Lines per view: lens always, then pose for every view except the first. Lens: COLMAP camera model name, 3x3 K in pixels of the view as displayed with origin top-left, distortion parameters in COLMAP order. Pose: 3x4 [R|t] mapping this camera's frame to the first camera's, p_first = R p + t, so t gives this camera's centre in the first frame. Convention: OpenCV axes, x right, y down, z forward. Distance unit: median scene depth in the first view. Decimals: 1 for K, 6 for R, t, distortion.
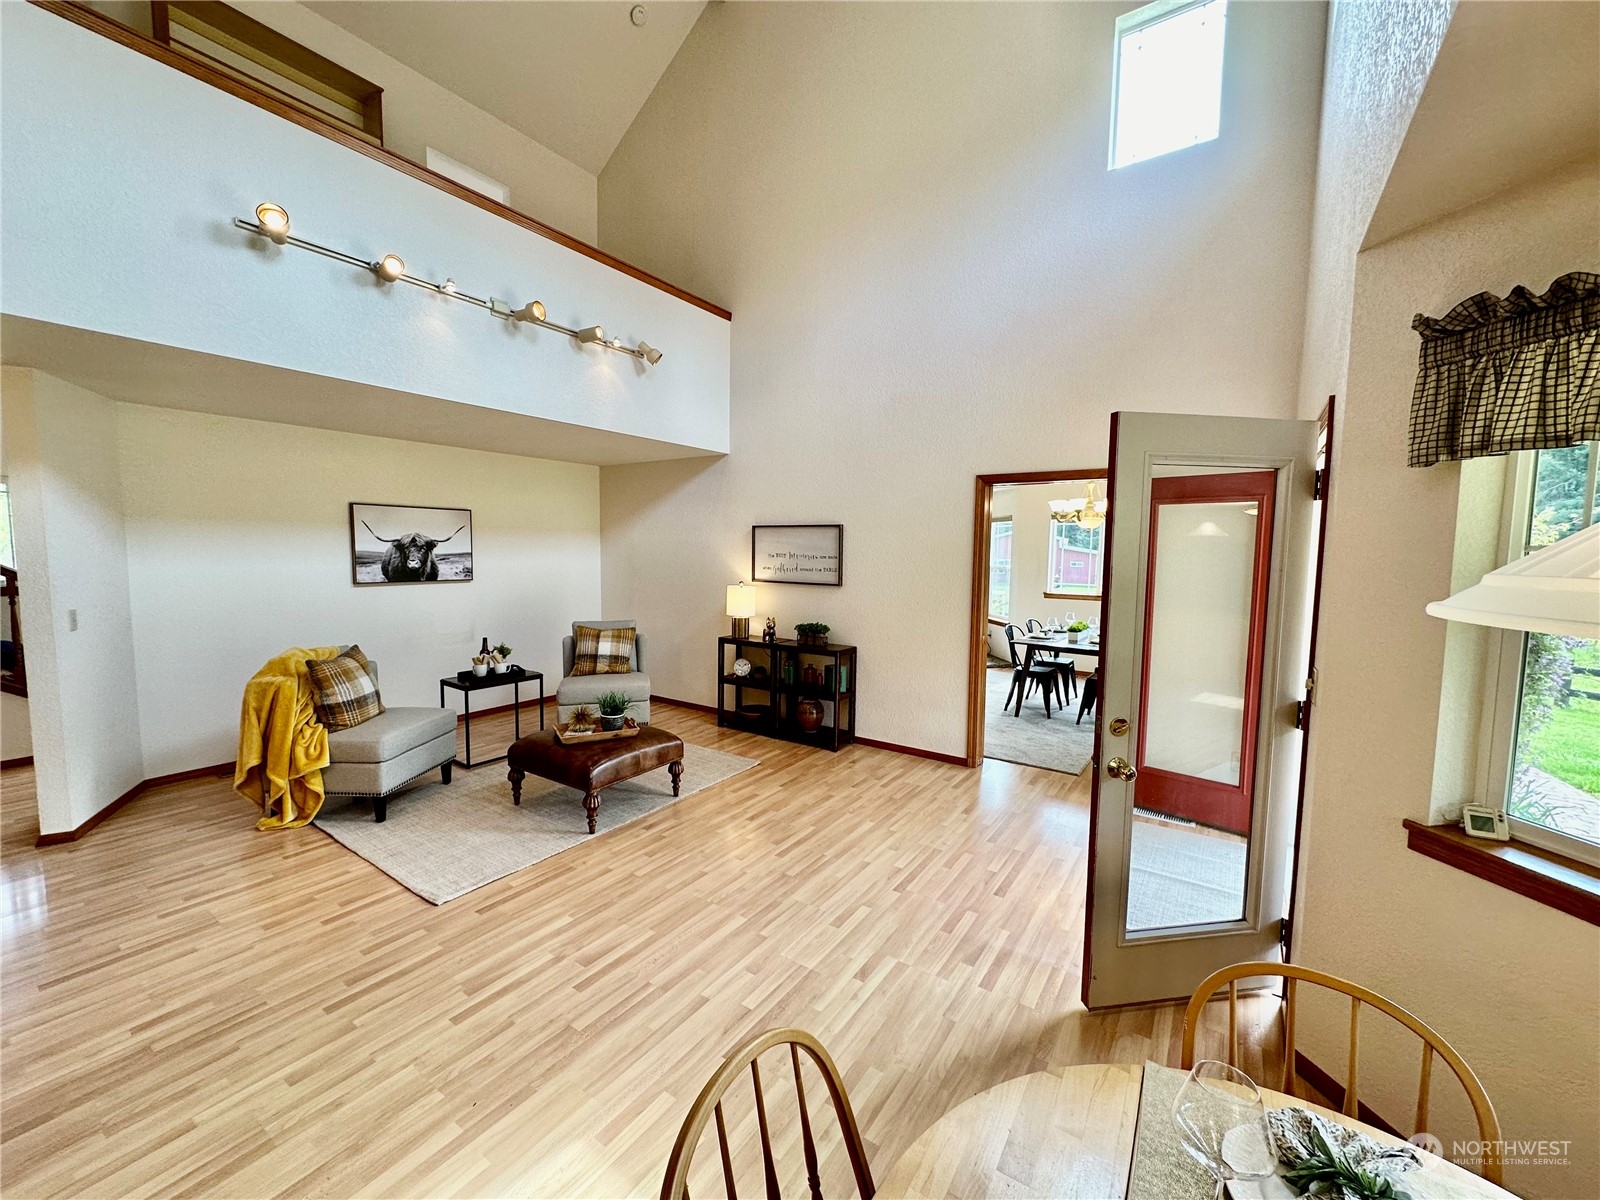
lens RADIAL K [[636.8, 0, 800.0], [0, 636.8, 600.0], [0, 0, 1]] dist [0.001074, -0.000289]
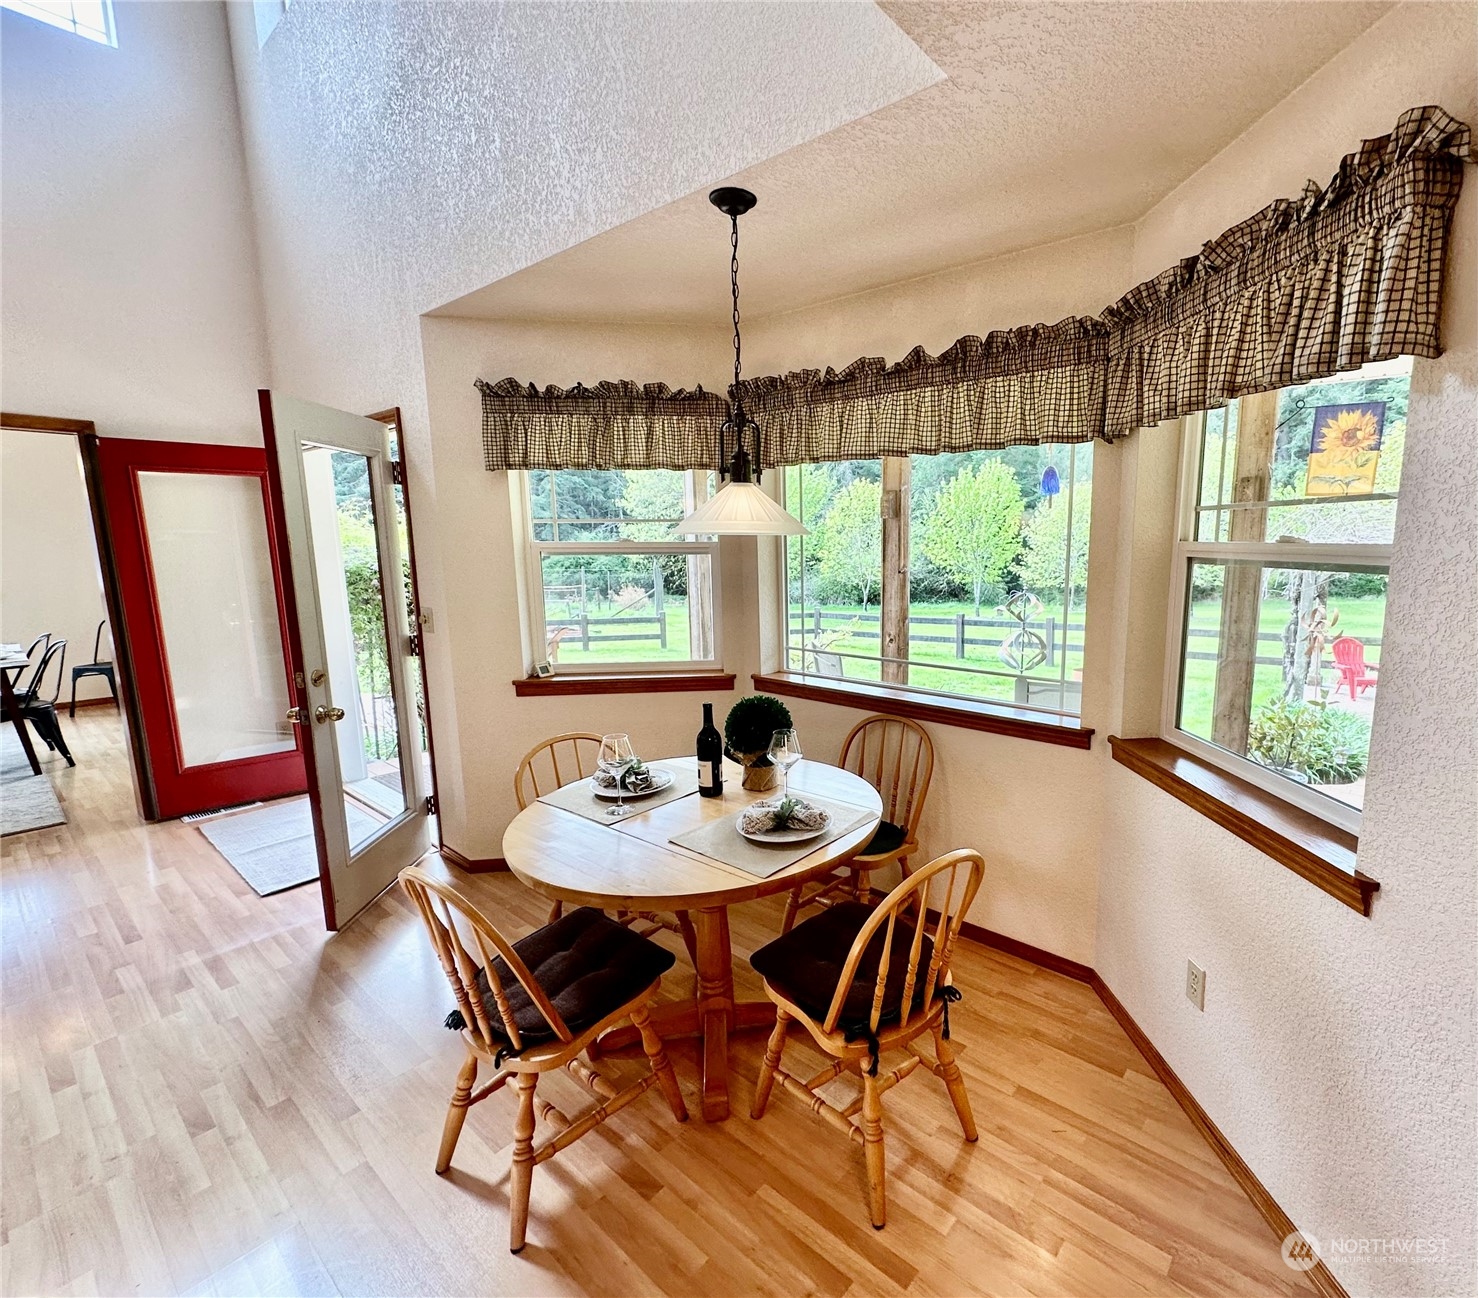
lens RADIAL K [[698.1, 0, 868.9], [0, 698.1, 651.1], [0, 0, 1]] dist [-0.004457, -0.000688]
pose [[0.038909, -0.169100, 0.984830, -0.387969], [0.080142, 0.982930, 0.165608, 0.014834], [-0.996024, 0.072482, 0.051797, -0.024998]]
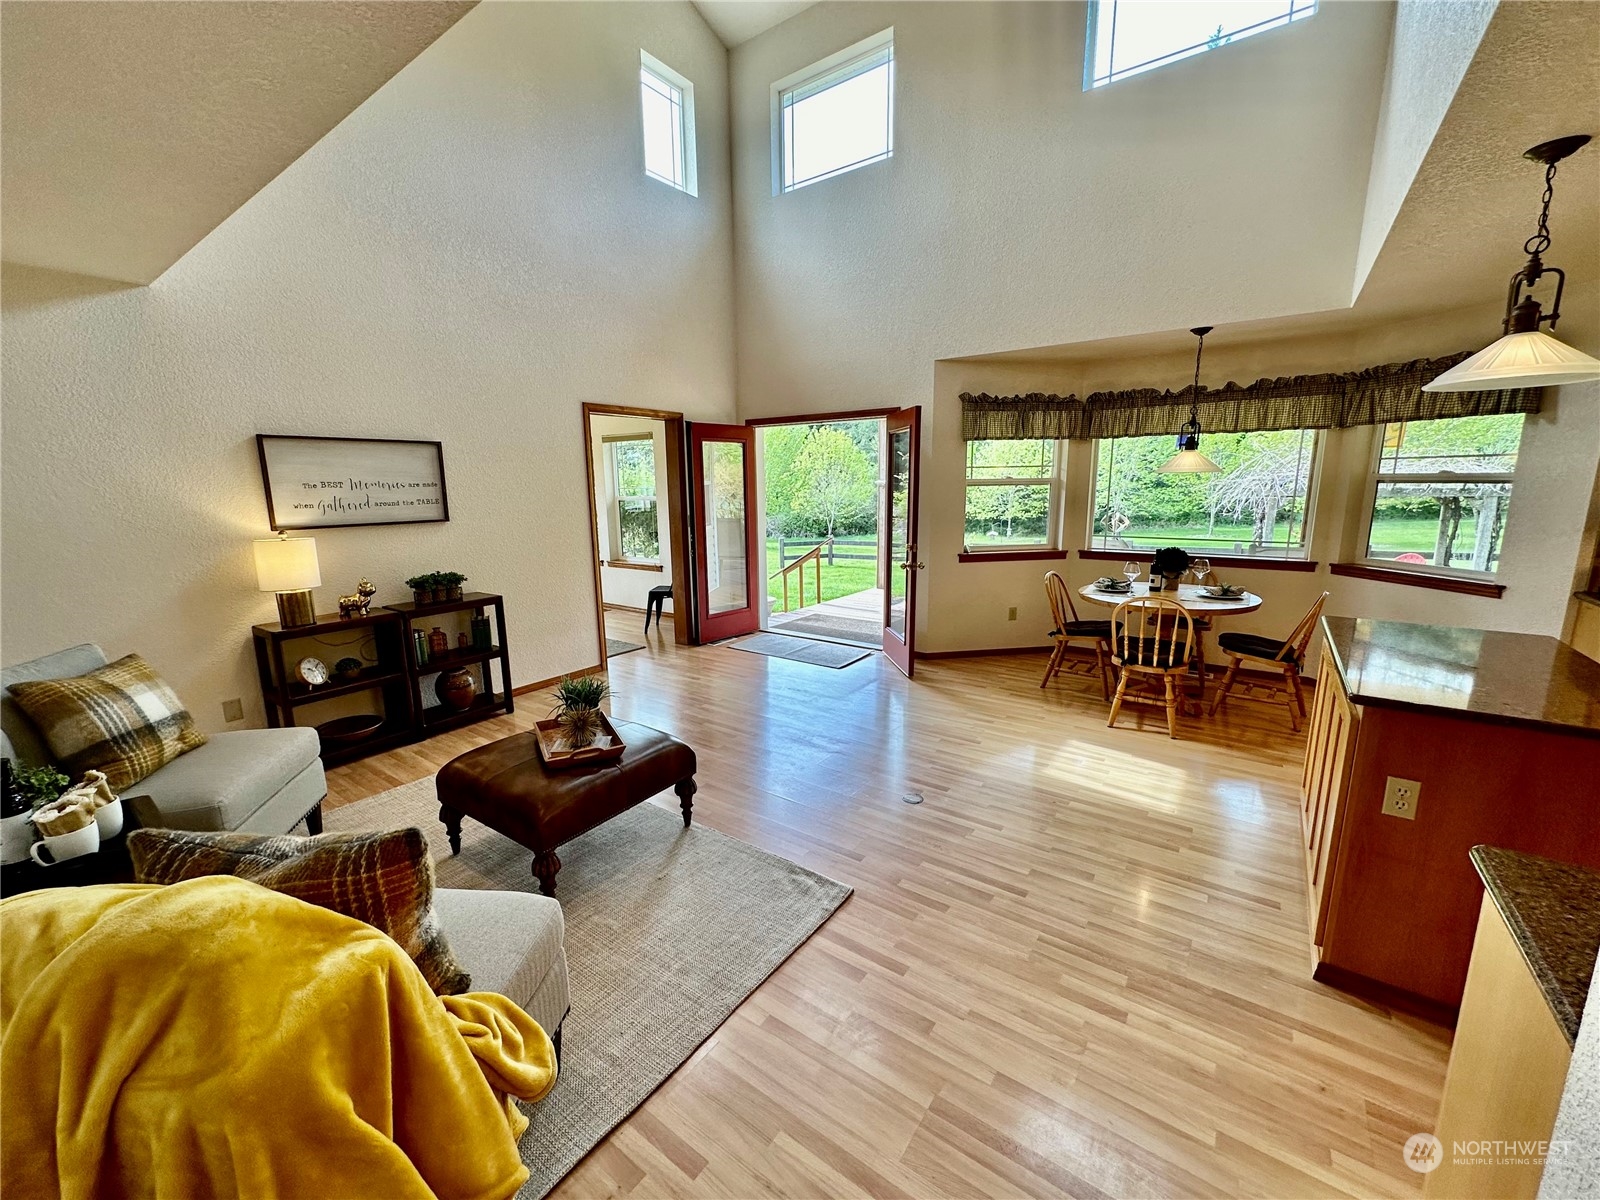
lens RADIAL K [[636.8, 0, 800.0], [0, 636.8, 600.0], [0, 0, 1]] dist [0.001074, -0.000289]
pose [[0.022741, -0.196723, 0.980195, -1.029077], [0.092423, 0.976664, 0.193870, -0.056139], [-0.995460, 0.086183, 0.040392, 0.775601]]
